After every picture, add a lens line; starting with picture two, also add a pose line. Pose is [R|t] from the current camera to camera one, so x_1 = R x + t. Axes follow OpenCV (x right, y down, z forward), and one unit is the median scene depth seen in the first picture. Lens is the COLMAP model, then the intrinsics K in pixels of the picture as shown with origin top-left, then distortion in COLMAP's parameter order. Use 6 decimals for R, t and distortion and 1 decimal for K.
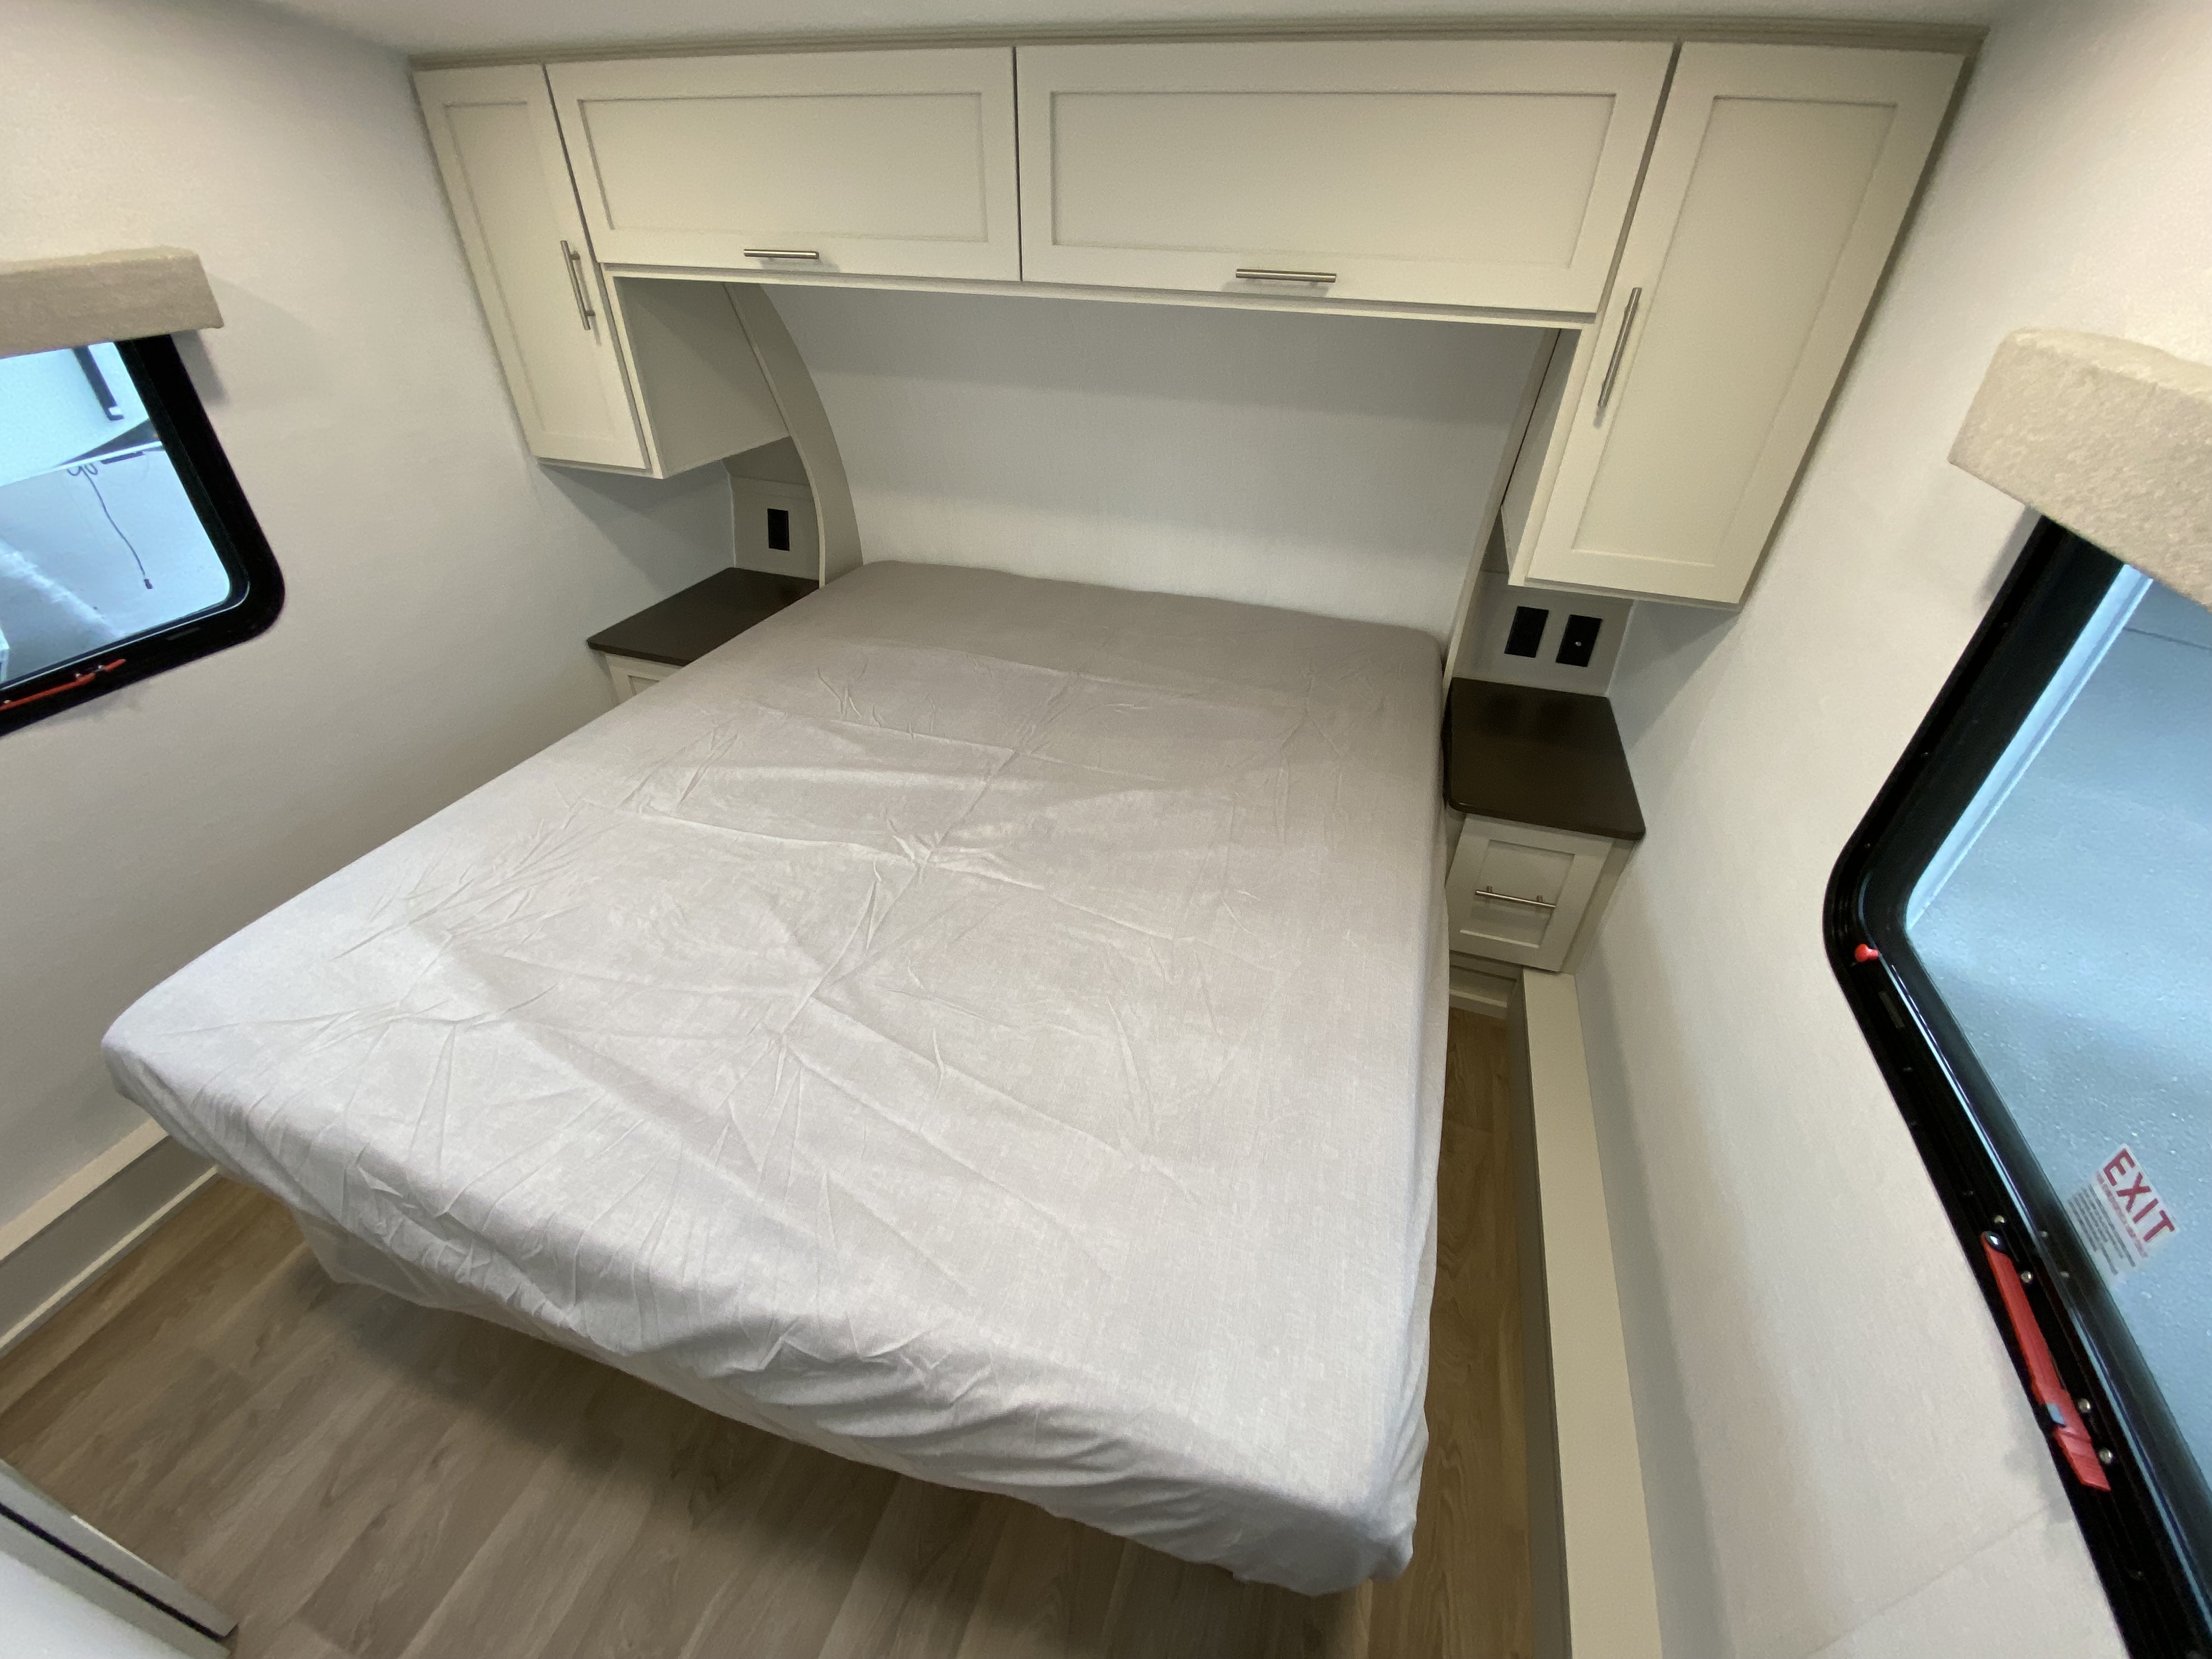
lens RADIAL K [[886.0, 0, 1096.5], [0, 886.0, 826.4], [0, 0, 1]] dist [0.013881, -0.019384]
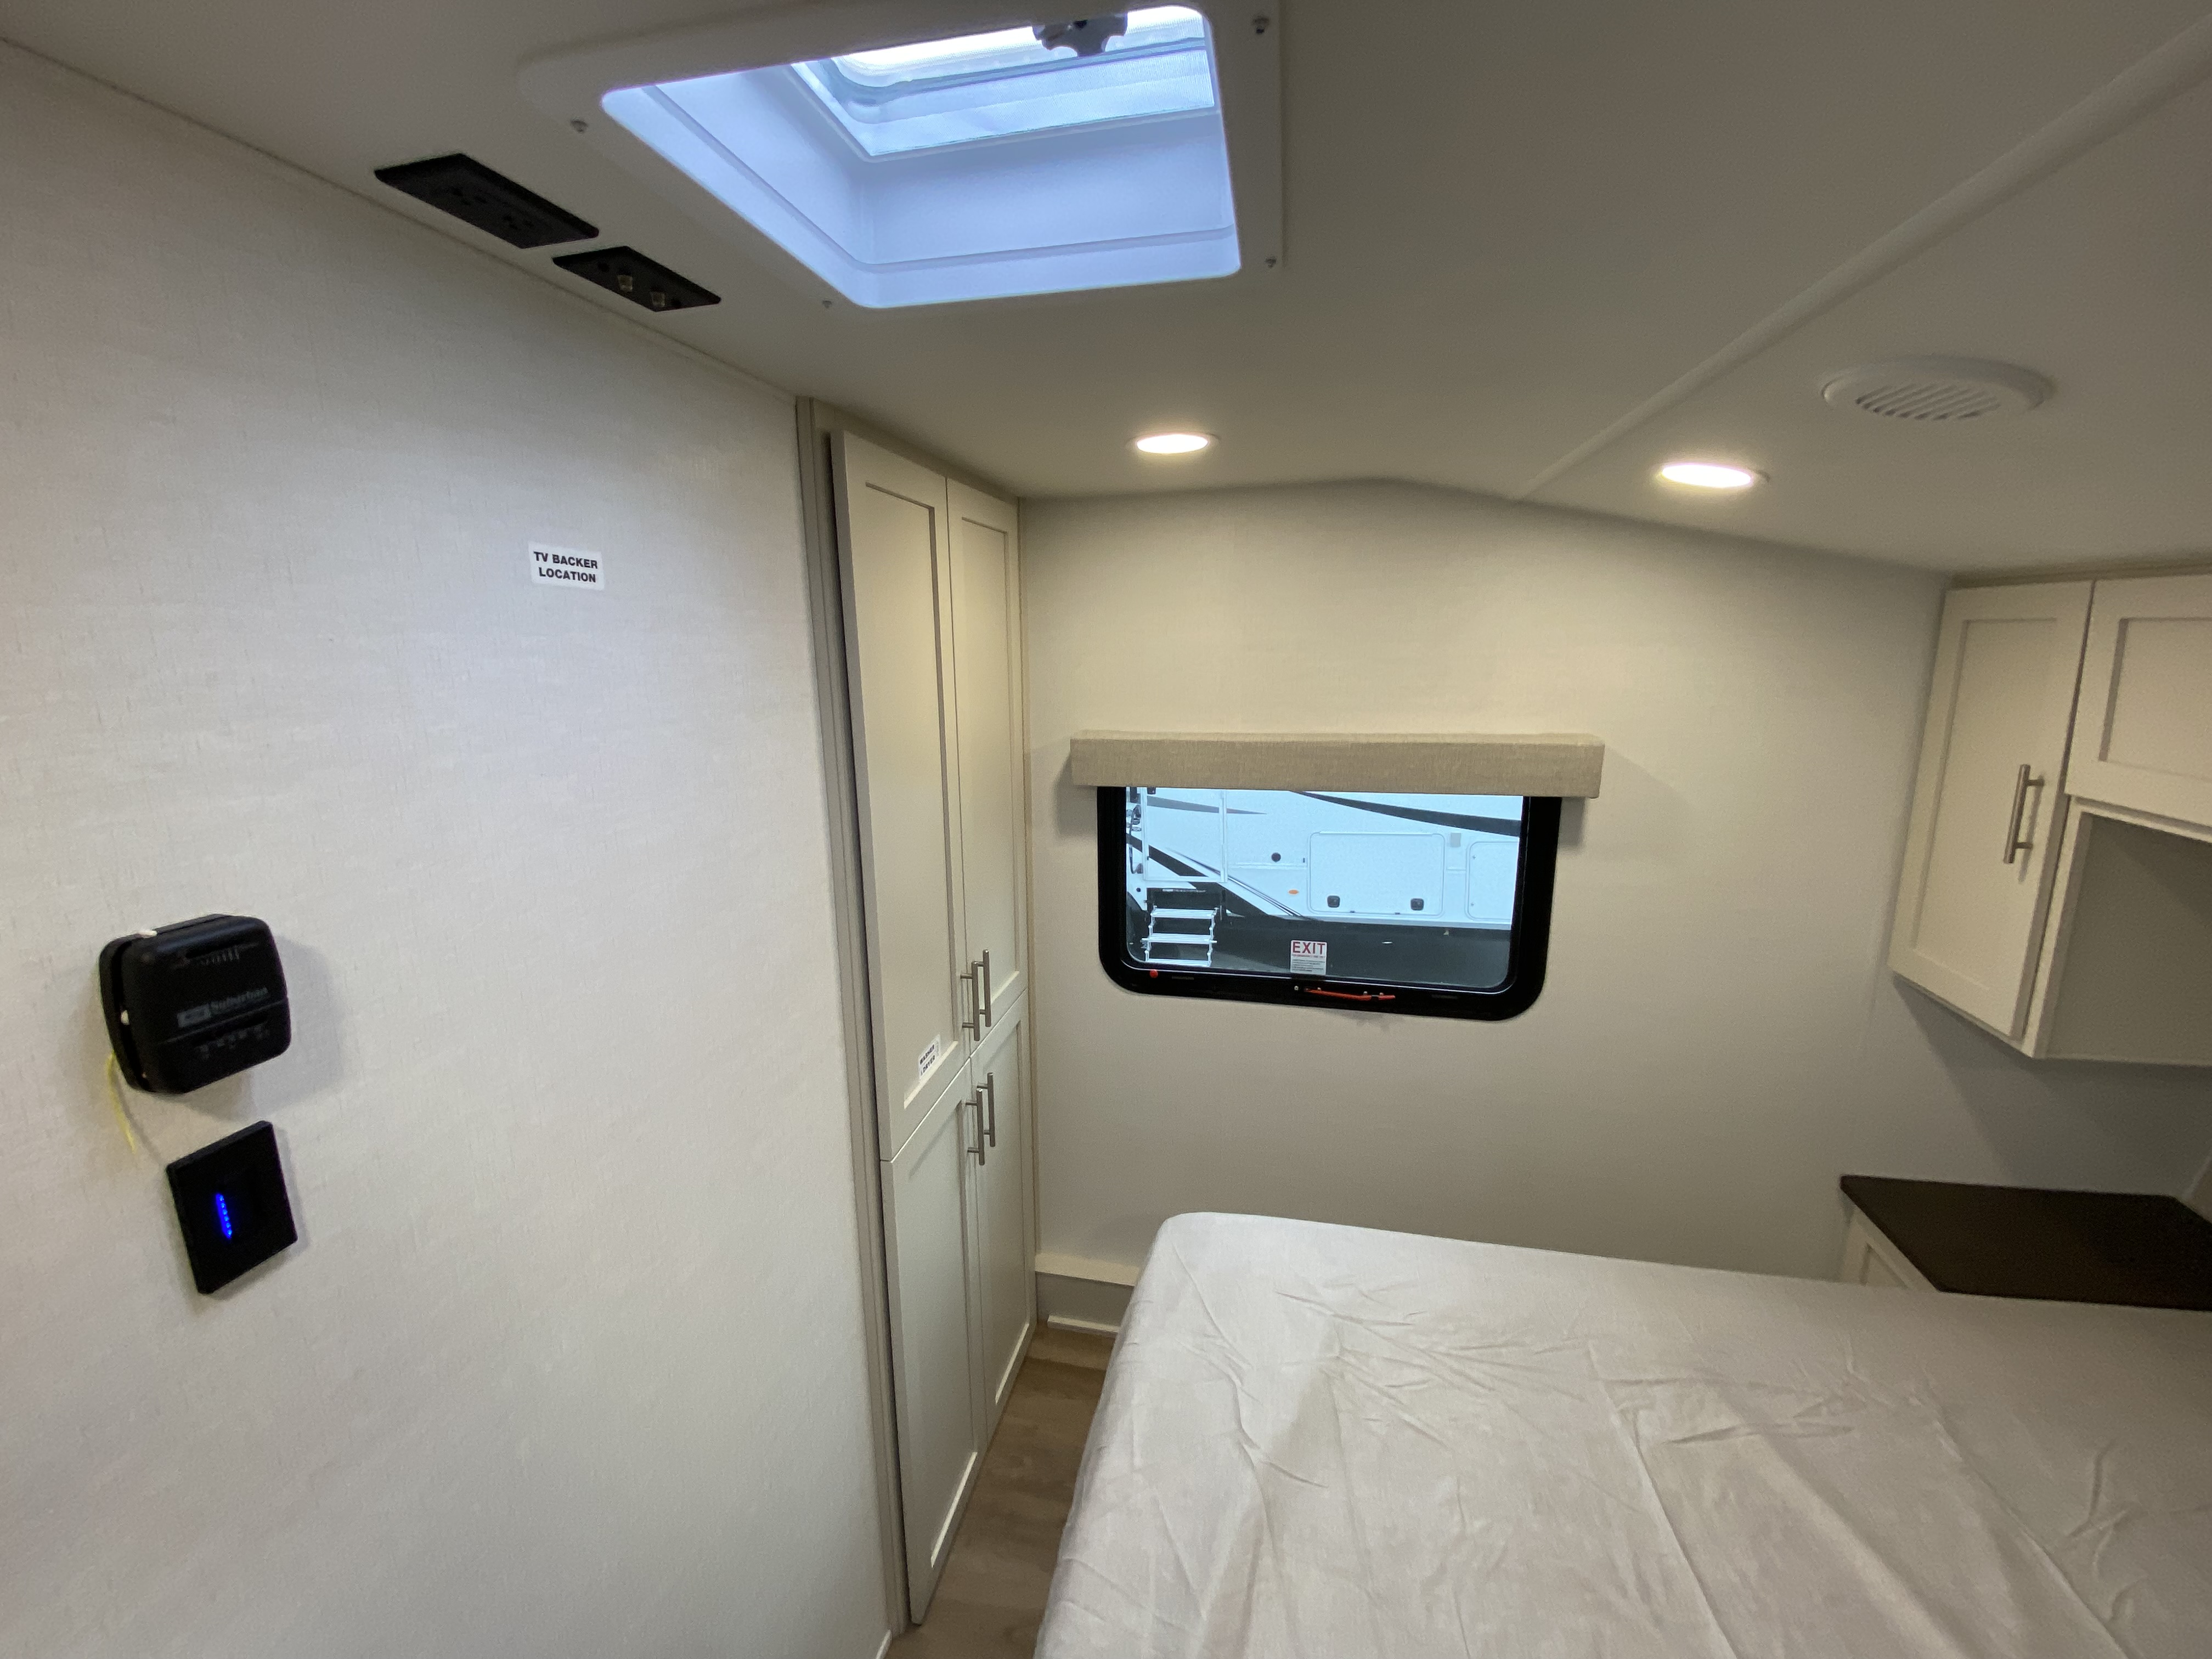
lens RADIAL K [[889.5, 0, 1098.4], [0, 889.5, 828.7], [0, 0, 1]] dist [0.015962, -0.018542]
pose [[0.109443, 0.178773, -0.977784, 0.092244], [-0.556714, 0.825955, 0.088701, -0.234389], [0.823464, 0.534638, 0.189920, 0.208514]]
